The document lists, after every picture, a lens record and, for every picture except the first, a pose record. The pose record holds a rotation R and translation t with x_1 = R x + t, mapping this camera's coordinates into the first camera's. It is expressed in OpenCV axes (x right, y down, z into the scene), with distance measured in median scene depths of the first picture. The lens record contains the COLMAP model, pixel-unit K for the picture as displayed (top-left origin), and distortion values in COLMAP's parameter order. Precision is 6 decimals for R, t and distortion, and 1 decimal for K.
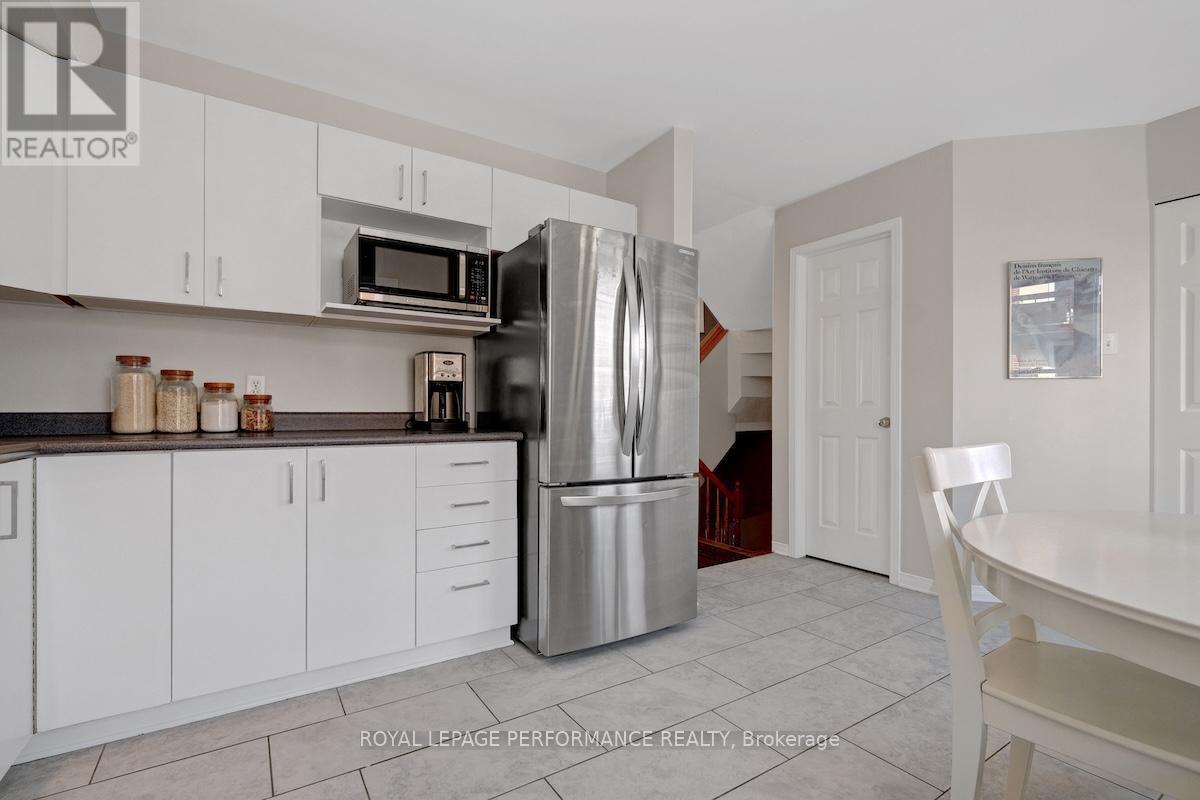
lens RADIAL K [[519.0, 0, 608.4], [0, 519.0, 410.0], [0, 0, 1]] dist [-0.001802, -0.001269]
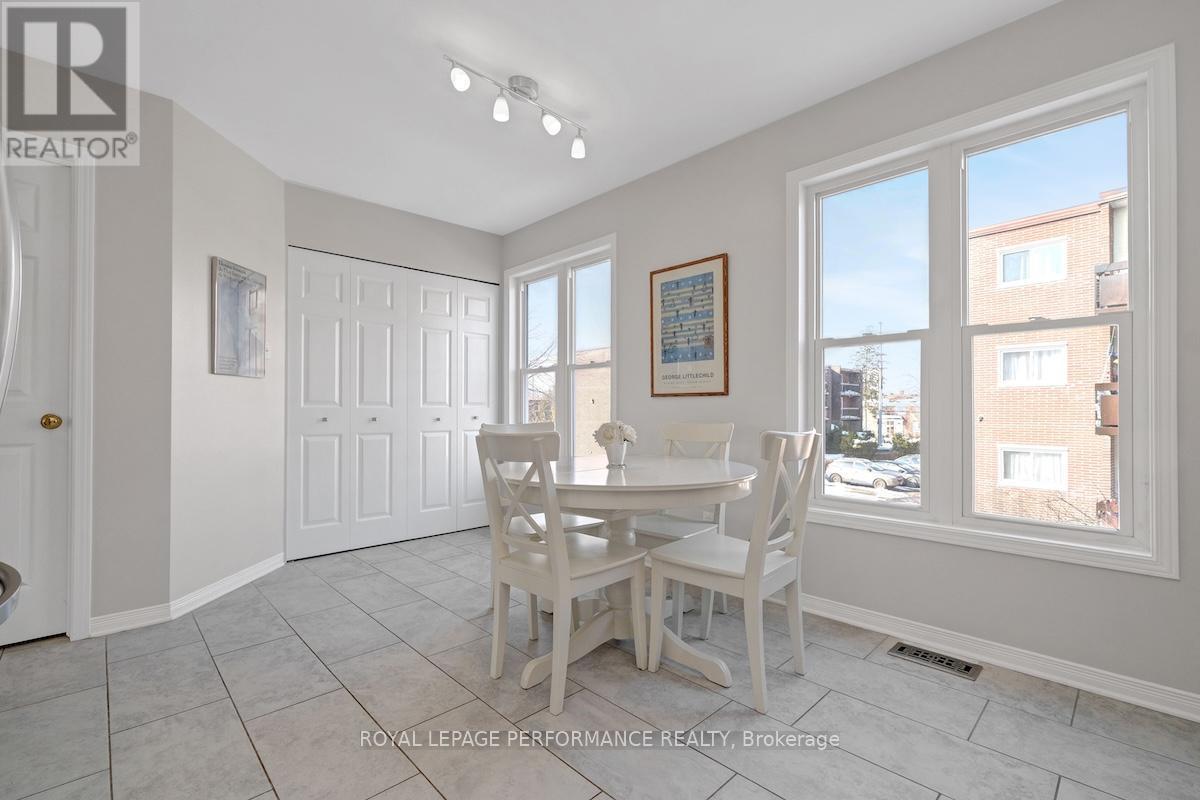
lens RADIAL K [[519.0, 0, 603.3], [0, 519.0, 404.6], [0, 0, 1]] dist [-0.001802, -0.001269]
pose [[-0.136545, 0.003644, 0.990627, -0.339715], [-0.003262, 0.999986, -0.004128, -0.000981], [-0.990628, -0.003795, -0.136531, 0.419474]]
